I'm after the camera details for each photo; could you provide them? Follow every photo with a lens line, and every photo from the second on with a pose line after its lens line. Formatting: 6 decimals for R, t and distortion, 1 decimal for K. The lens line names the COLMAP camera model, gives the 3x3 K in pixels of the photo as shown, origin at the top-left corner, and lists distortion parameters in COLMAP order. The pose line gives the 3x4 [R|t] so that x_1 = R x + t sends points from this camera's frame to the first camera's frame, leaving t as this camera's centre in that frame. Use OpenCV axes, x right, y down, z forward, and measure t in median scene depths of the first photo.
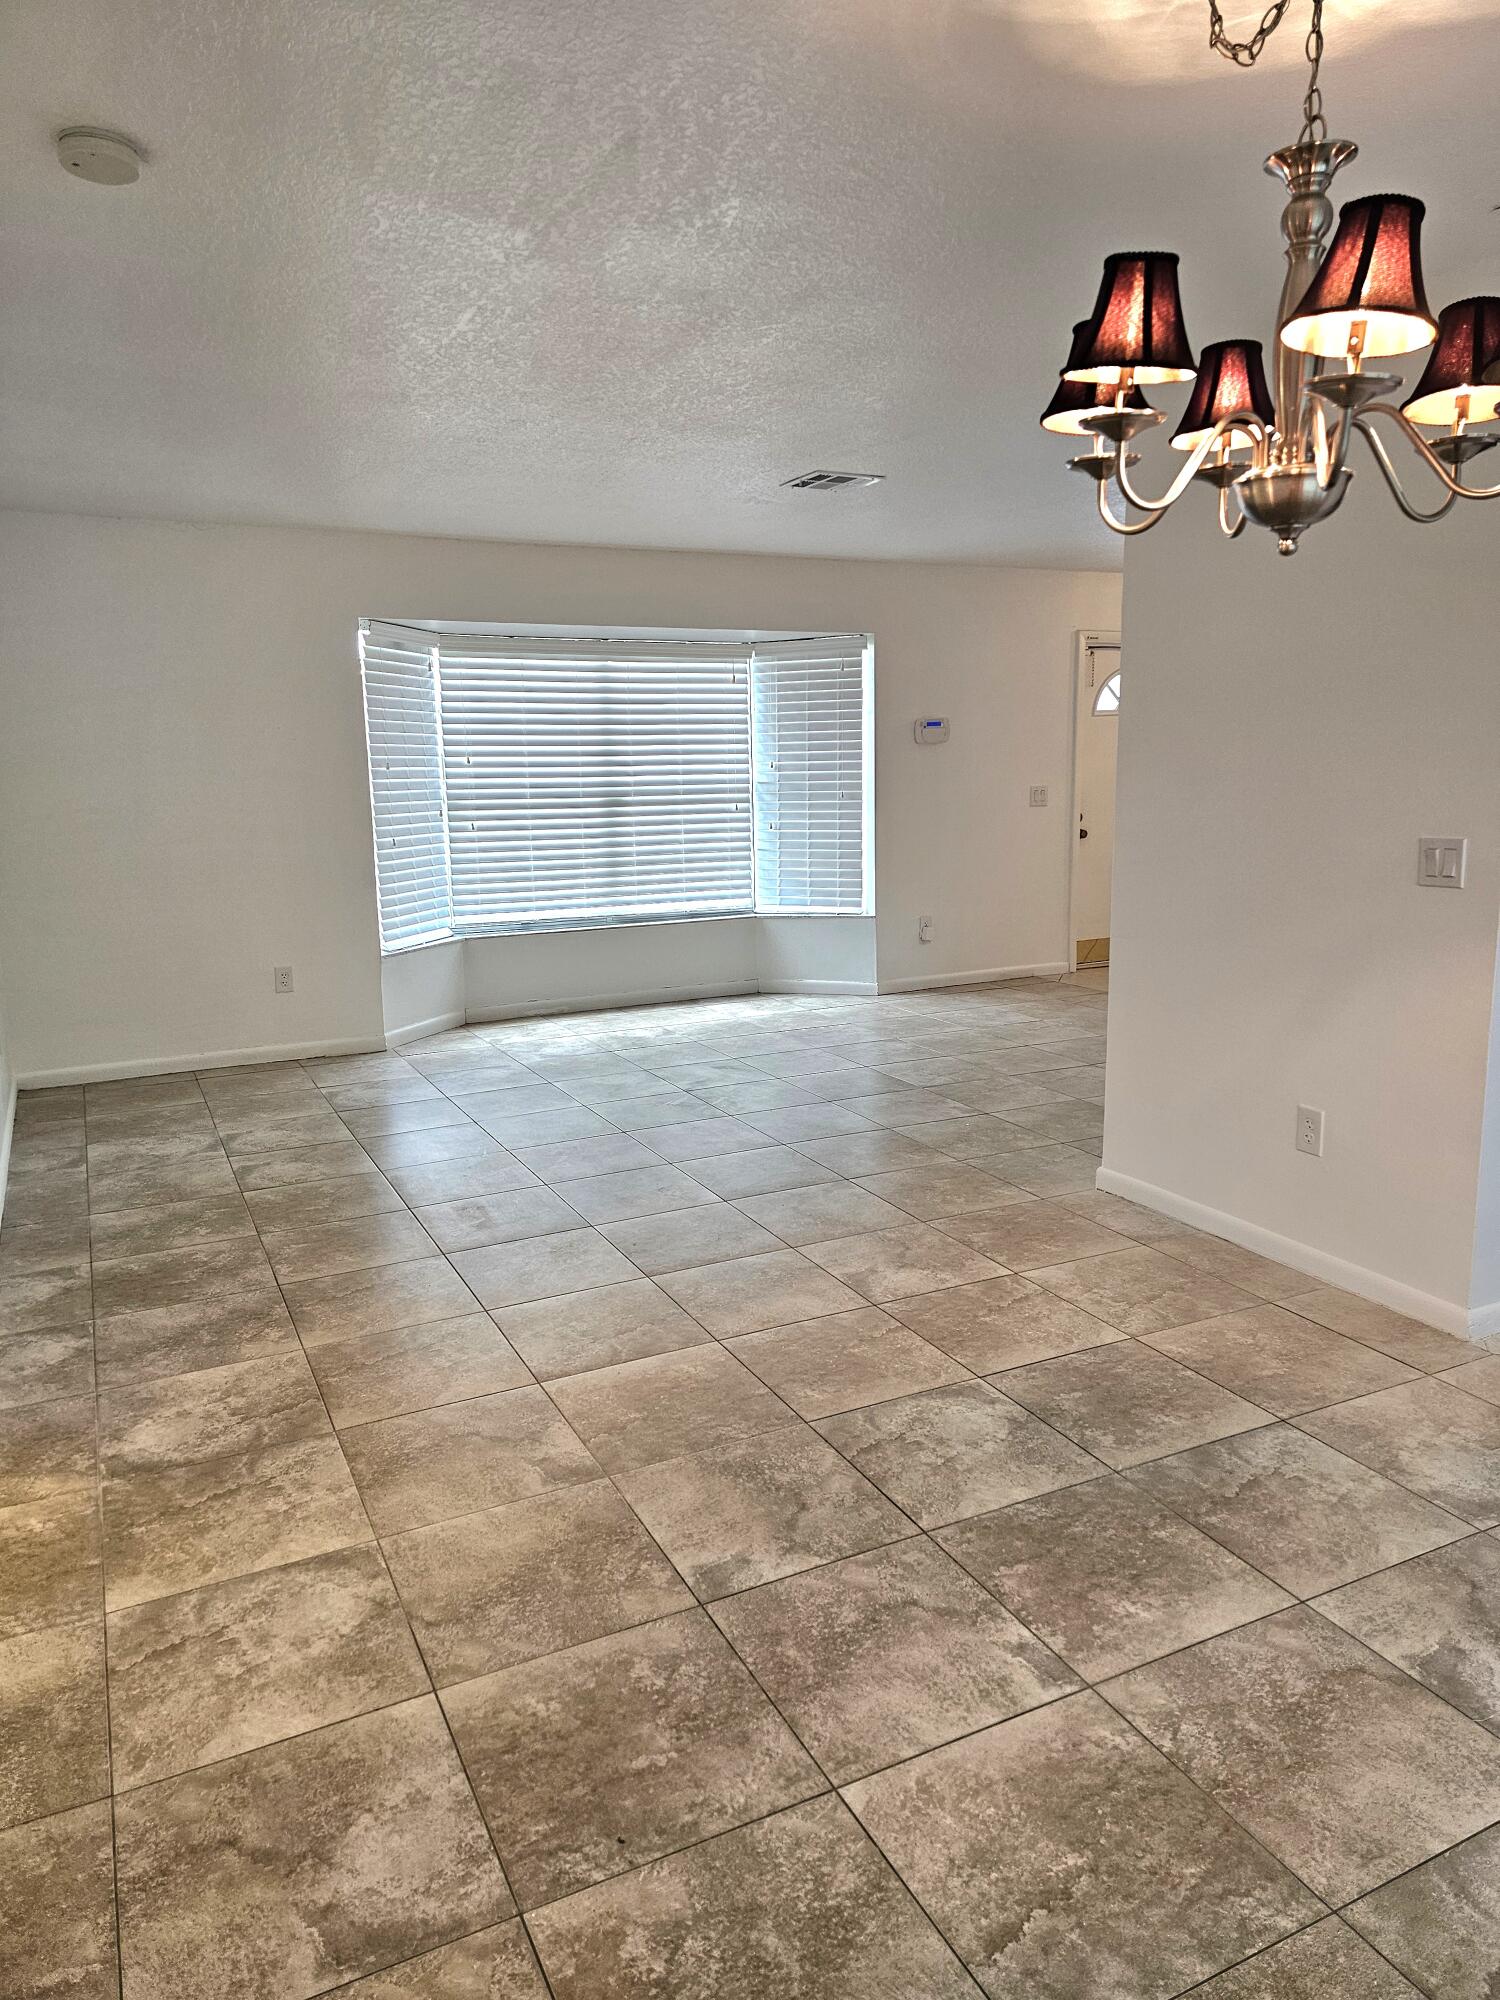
lens RADIAL K [[1343.3, 0, 755.4], [0, 1343.3, 971.2], [0, 0, 1]] dist [0.064054, -0.045194]
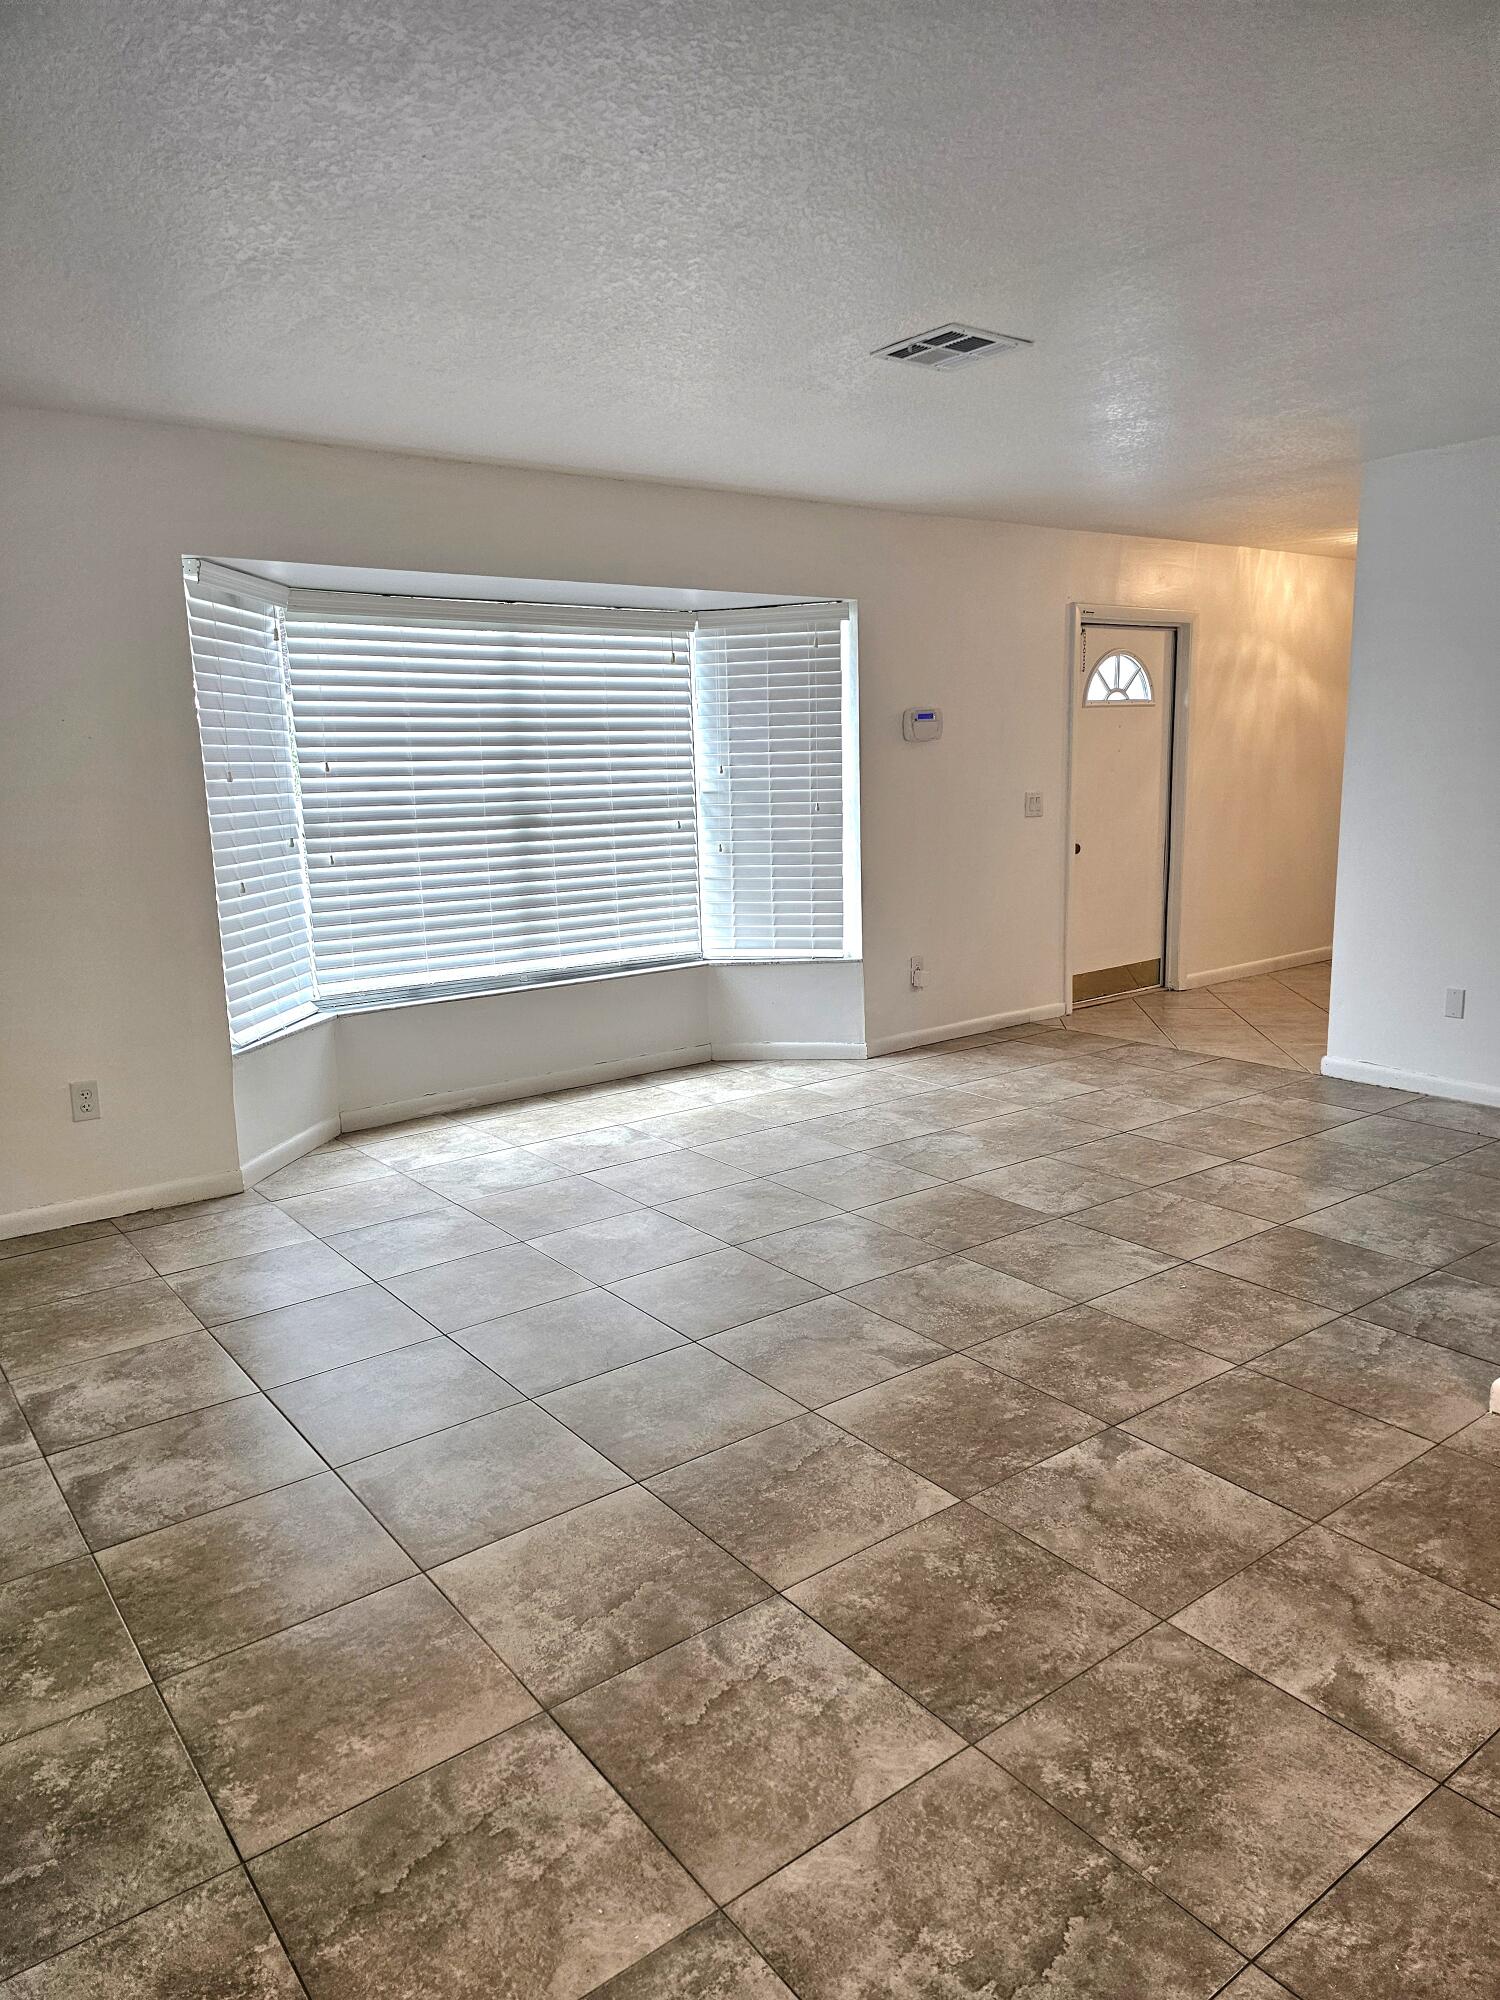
lens RADIAL K [[1343.3, 0, 748.7], [0, 1343.3, 993.3], [0, 0, 1]] dist [0.064054, -0.045194]
pose [[0.982984, -0.039599, 0.179373, -0.138710], [0.037064, 0.999160, 0.017463, -0.043892], [-0.179914, -0.010518, 0.983626, 0.272177]]
